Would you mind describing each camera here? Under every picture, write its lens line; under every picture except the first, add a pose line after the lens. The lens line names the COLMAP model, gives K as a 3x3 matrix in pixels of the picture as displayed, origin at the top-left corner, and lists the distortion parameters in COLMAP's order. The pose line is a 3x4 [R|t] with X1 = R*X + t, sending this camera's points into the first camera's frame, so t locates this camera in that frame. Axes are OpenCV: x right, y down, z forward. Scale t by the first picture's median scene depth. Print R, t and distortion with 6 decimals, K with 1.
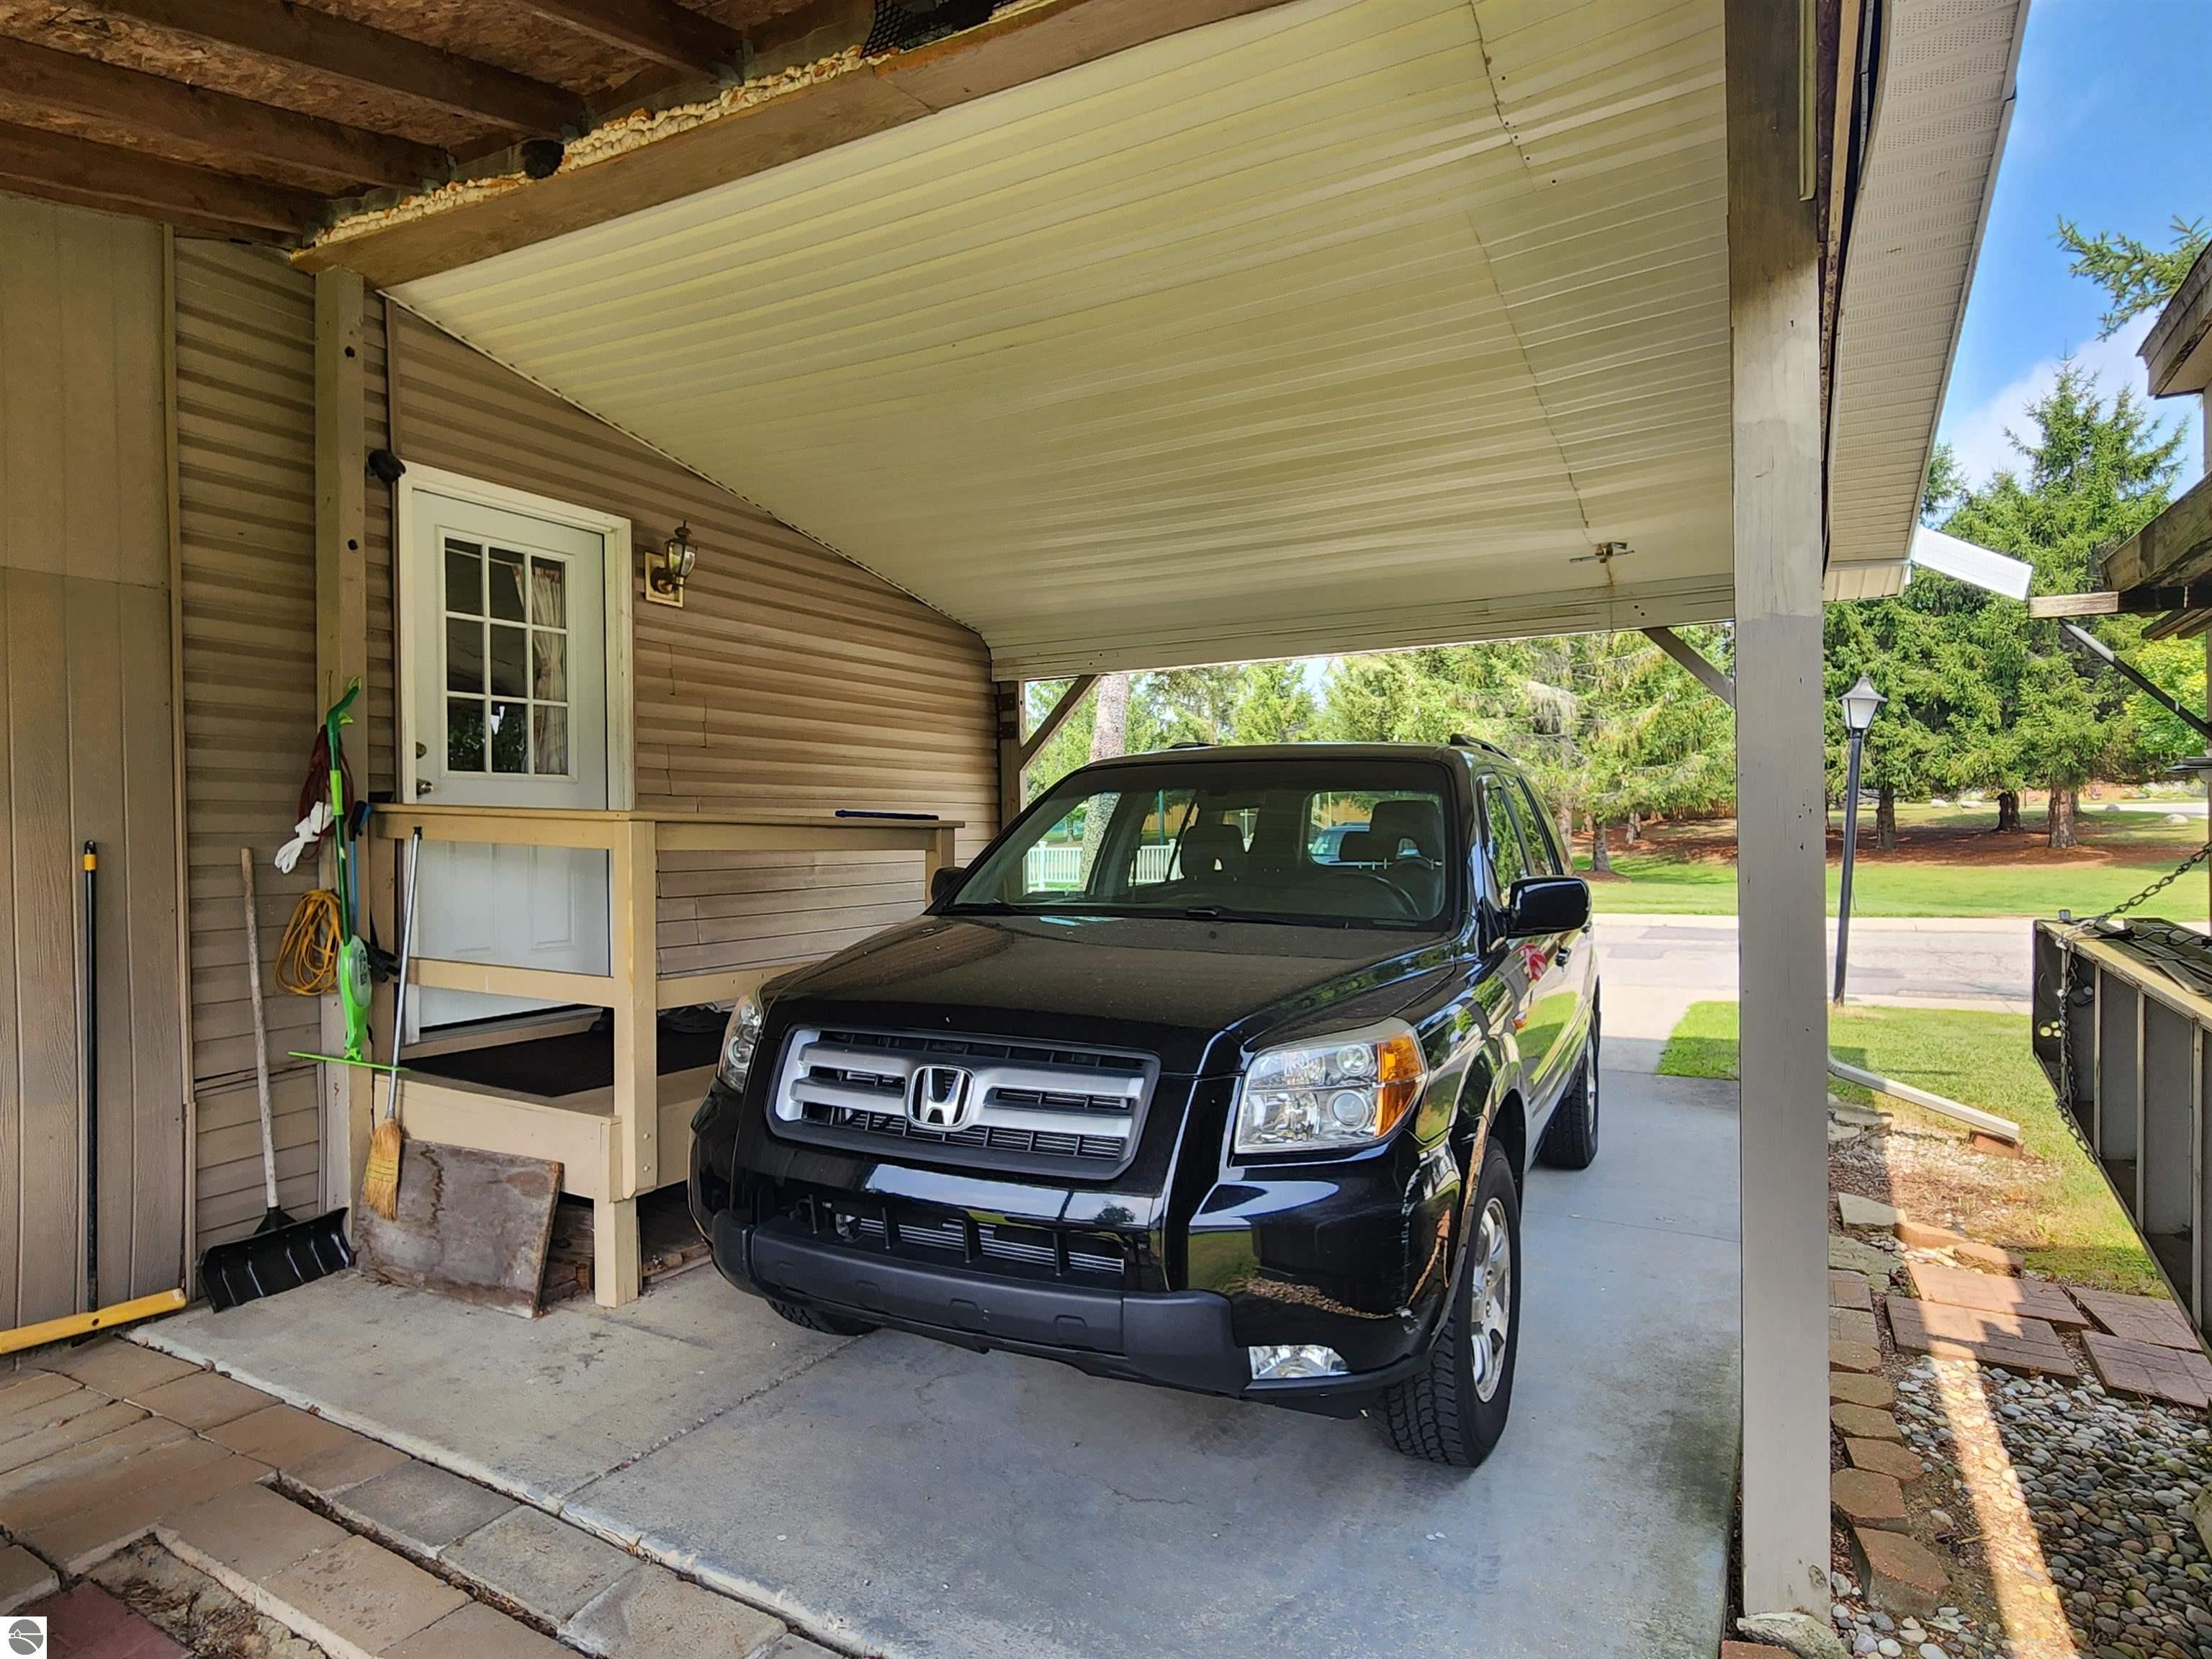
lens RADIAL K [[1254.6, 0, 1105.2], [0, 1254.6, 829.3], [0, 0, 1]] dist [-0.002482, -0.004259]
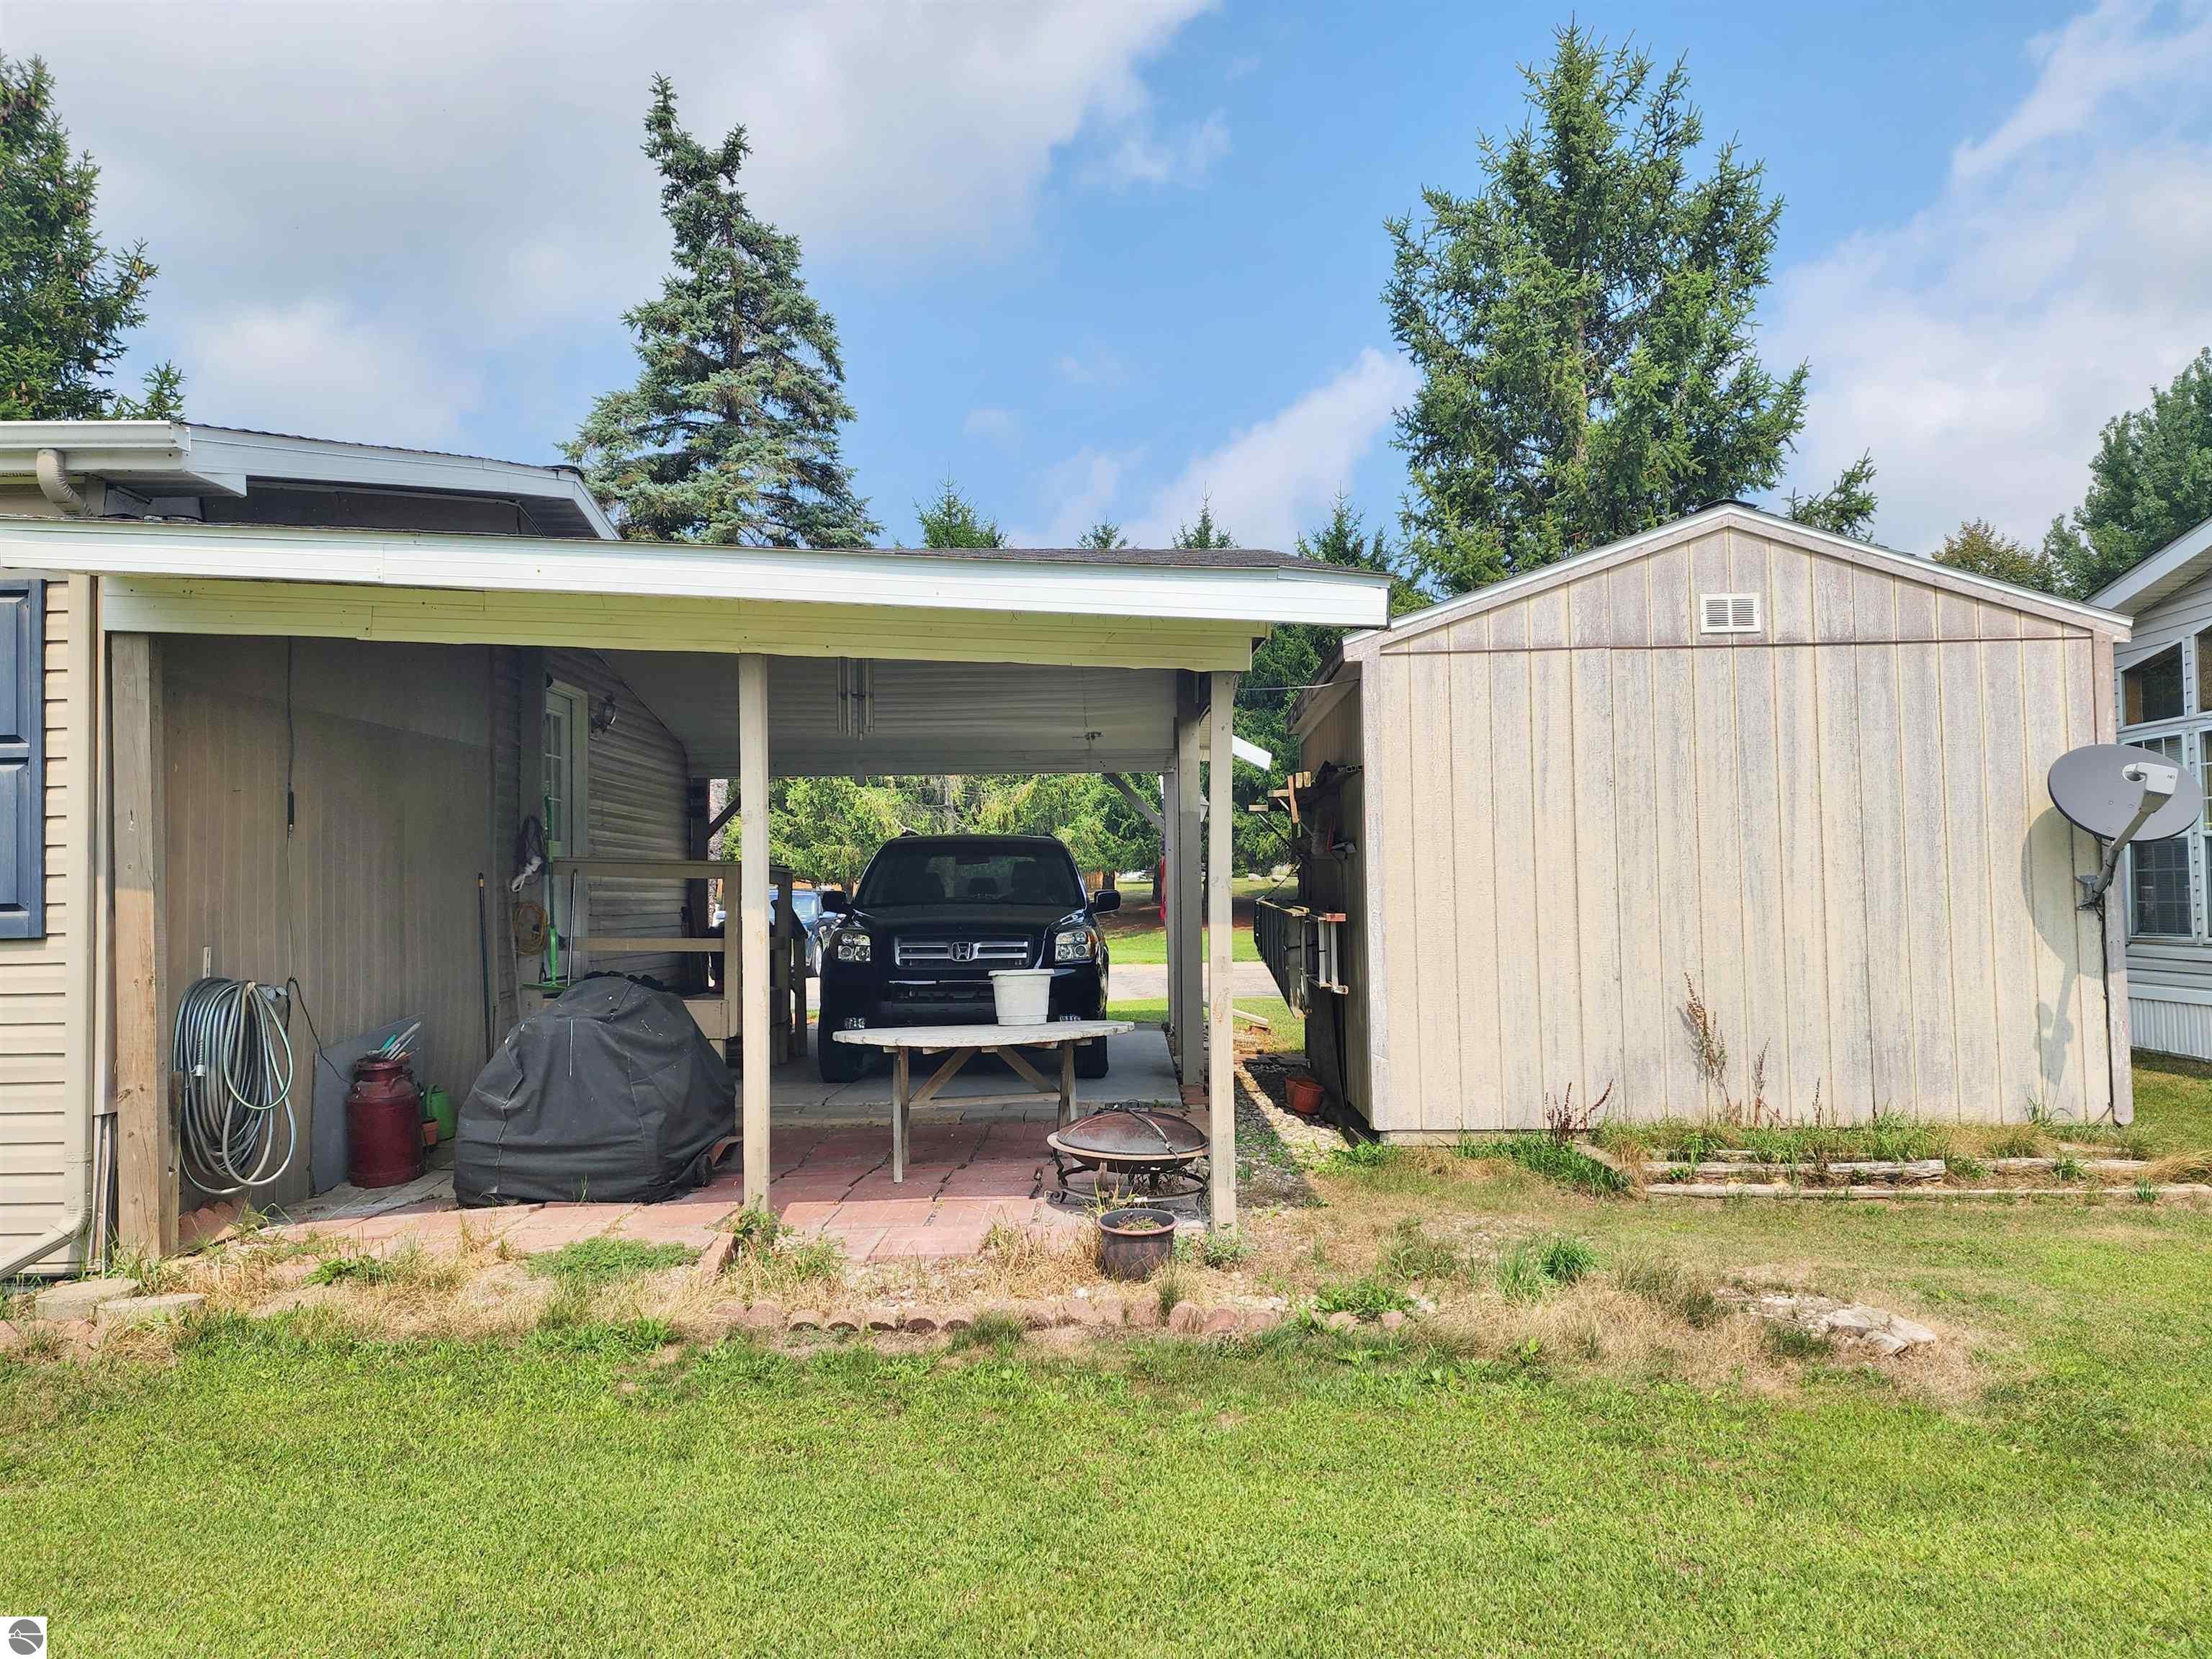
lens RADIAL K [[1686.0, 0, 1101.2], [0, 1686.0, 815.2], [0, 0, 1]] dist [0.065100, -0.027654]
pose [[0.880369, 0.026762, 0.473534, -0.602566], [-0.000442, 0.998453, -0.055606, 0.034641], [-0.474290, 0.048745, 0.879018, -0.954659]]
